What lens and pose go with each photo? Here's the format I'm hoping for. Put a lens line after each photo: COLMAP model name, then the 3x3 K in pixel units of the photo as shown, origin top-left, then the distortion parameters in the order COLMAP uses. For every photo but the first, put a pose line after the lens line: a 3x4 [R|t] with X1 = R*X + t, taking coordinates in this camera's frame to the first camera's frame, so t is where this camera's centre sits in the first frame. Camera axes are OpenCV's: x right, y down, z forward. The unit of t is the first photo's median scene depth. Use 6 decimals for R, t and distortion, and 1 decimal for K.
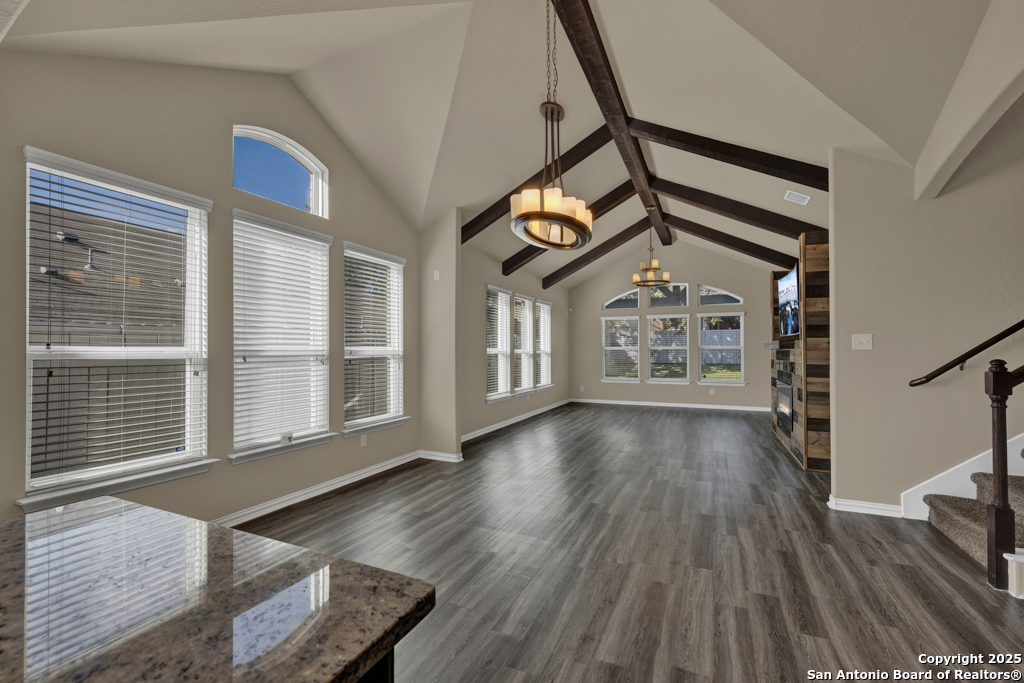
lens RADIAL K [[434.9, 0, 502.3], [0, 434.9, 346.0], [0, 0, 1]] dist [-0.018412, 0.004216]
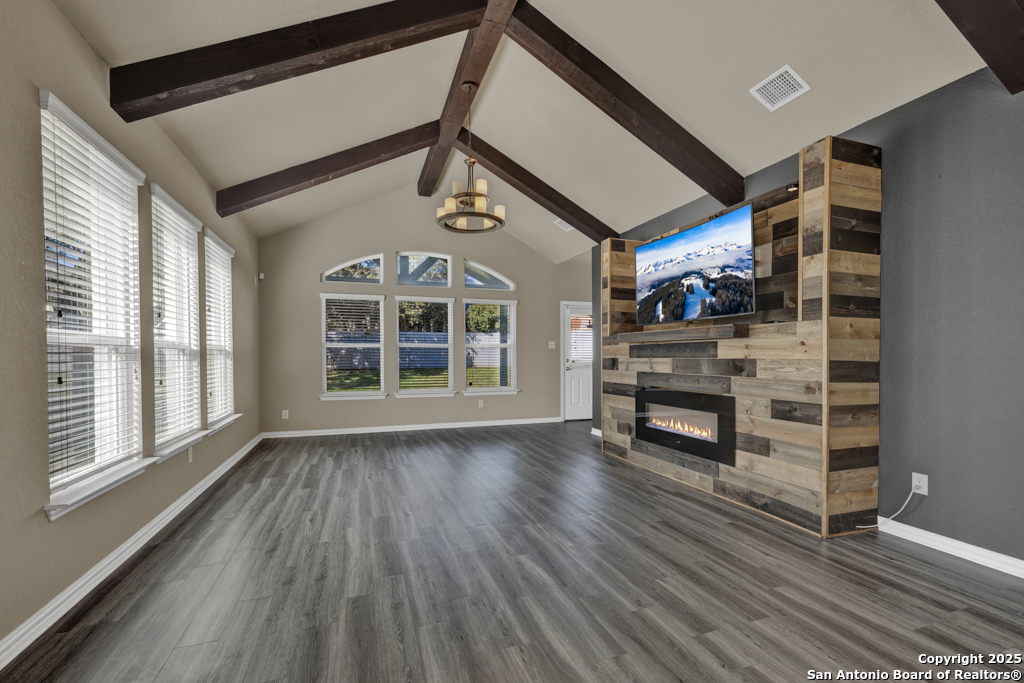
lens RADIAL K [[434.9, 0, 509.0], [0, 434.9, 356.9], [0, 0, 1]] dist [-0.018412, 0.004216]
pose [[0.708664, -0.000394, 0.705546, -0.027255], [-0.007989, 0.999931, 0.008583, 0.035737], [-0.705501, -0.011720, 0.708612, 0.894876]]
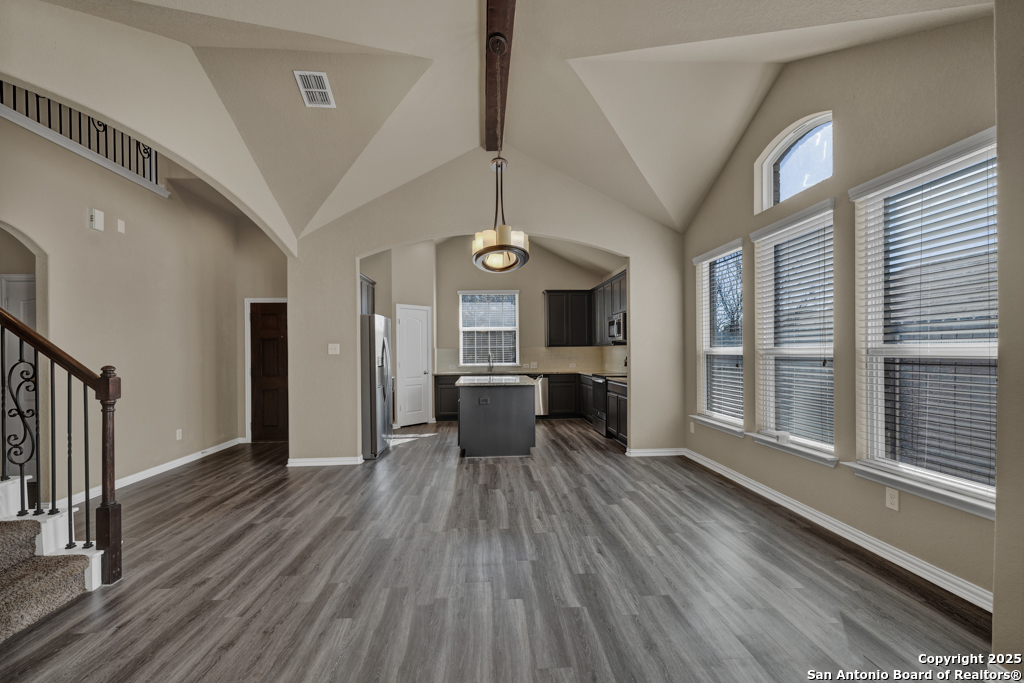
lens RADIAL K [[434.9, 0, 507.5], [0, 434.9, 354.7], [0, 0, 1]] dist [-0.018412, 0.004216]
pose [[-0.872854, 0.013694, -0.487790, 0.416234], [0.016198, 0.999868, -0.000915, 0.011581], [0.487713, -0.008700, -0.872960, 1.220842]]
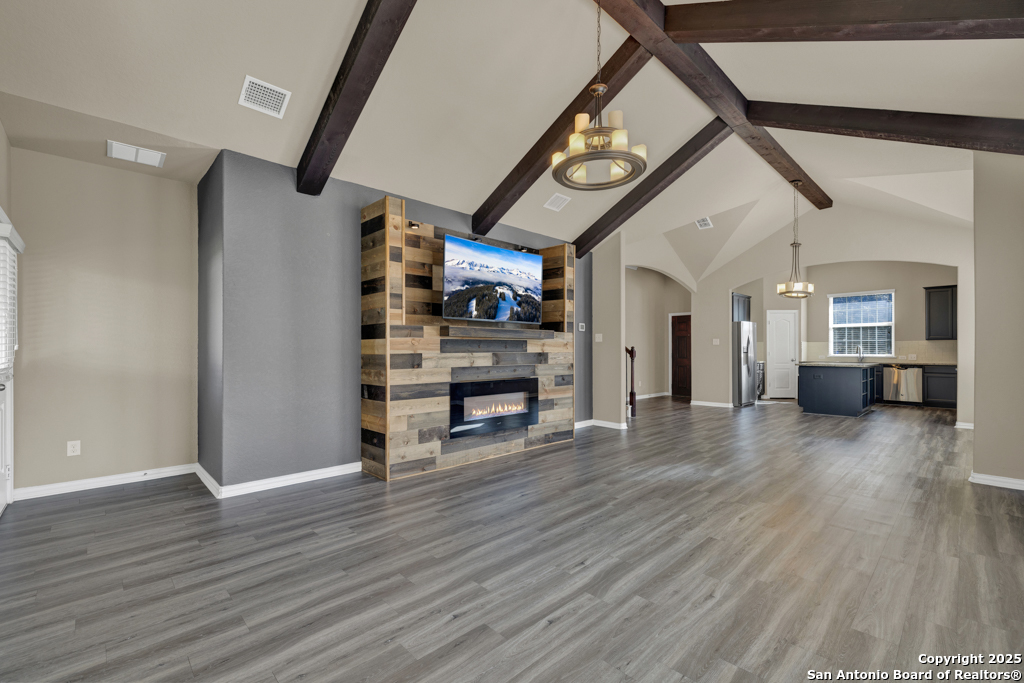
lens RADIAL K [[434.9, 0, 503.0], [0, 434.9, 342.8], [0, 0, 1]] dist [-0.018412, 0.004216]
pose [[-0.929343, 0.008066, 0.369130, 0.438581], [-0.001939, 0.999641, -0.026726, 0.048063], [-0.369213, -0.025554, -0.928994, 2.241554]]
